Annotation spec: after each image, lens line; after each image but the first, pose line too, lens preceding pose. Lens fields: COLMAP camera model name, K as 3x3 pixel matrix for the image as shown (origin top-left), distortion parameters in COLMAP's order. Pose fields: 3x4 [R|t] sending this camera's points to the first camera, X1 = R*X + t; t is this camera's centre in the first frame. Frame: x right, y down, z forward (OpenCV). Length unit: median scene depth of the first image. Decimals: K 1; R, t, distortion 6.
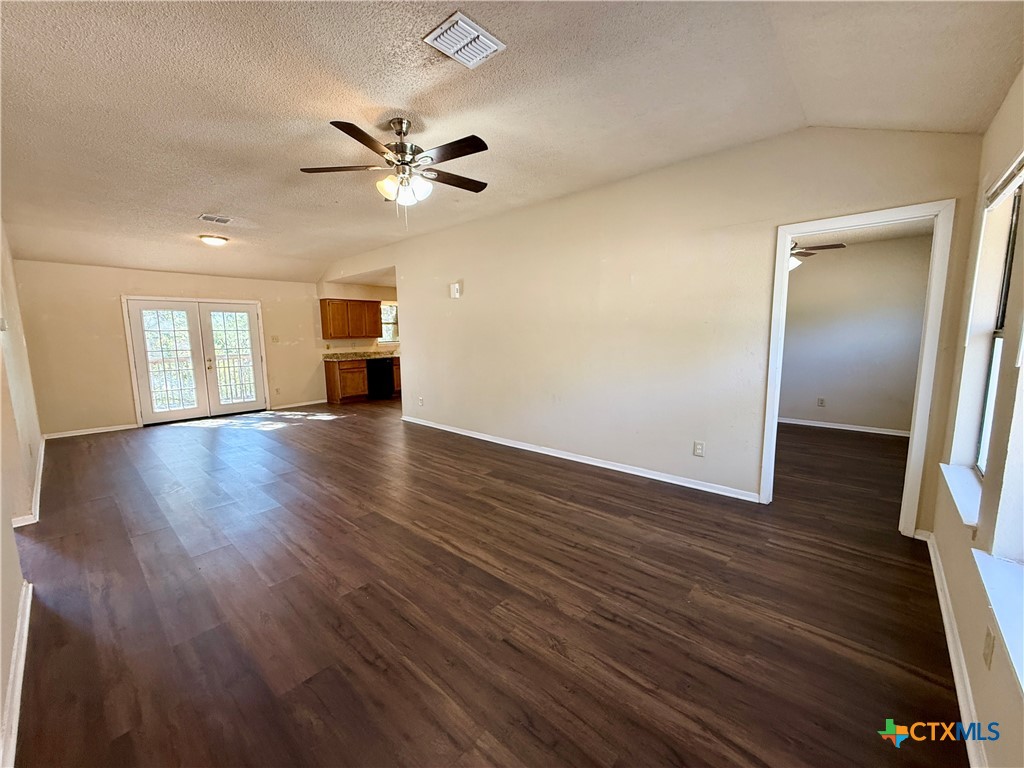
lens RADIAL K [[407.8, 0, 511.7], [0, 407.8, 386.1], [0, 0, 1]] dist [0.016742, -0.000074]
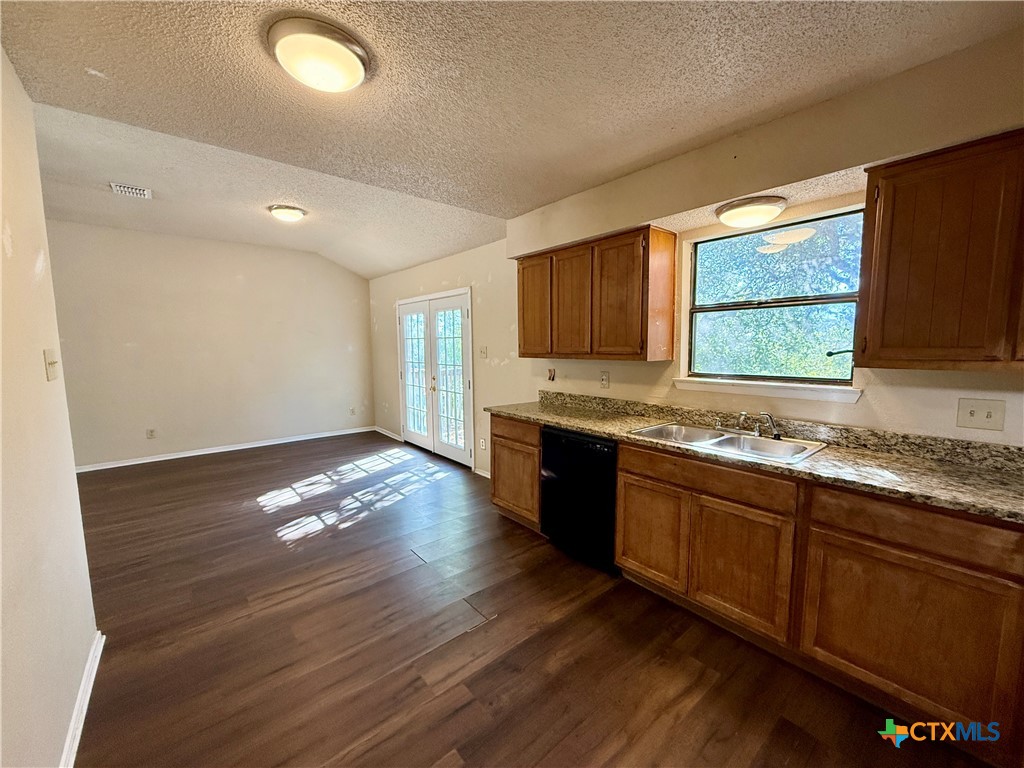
lens RADIAL K [[407.8, 0, 511.7], [0, 407.8, 386.1], [0, 0, 1]] dist [0.016742, -0.000074]
pose [[-0.135369, 0.115699, -0.984017, -0.033815], [-0.129518, 0.982570, 0.133347, -0.133079], [0.982293, 0.145499, -0.118024, 0.997274]]
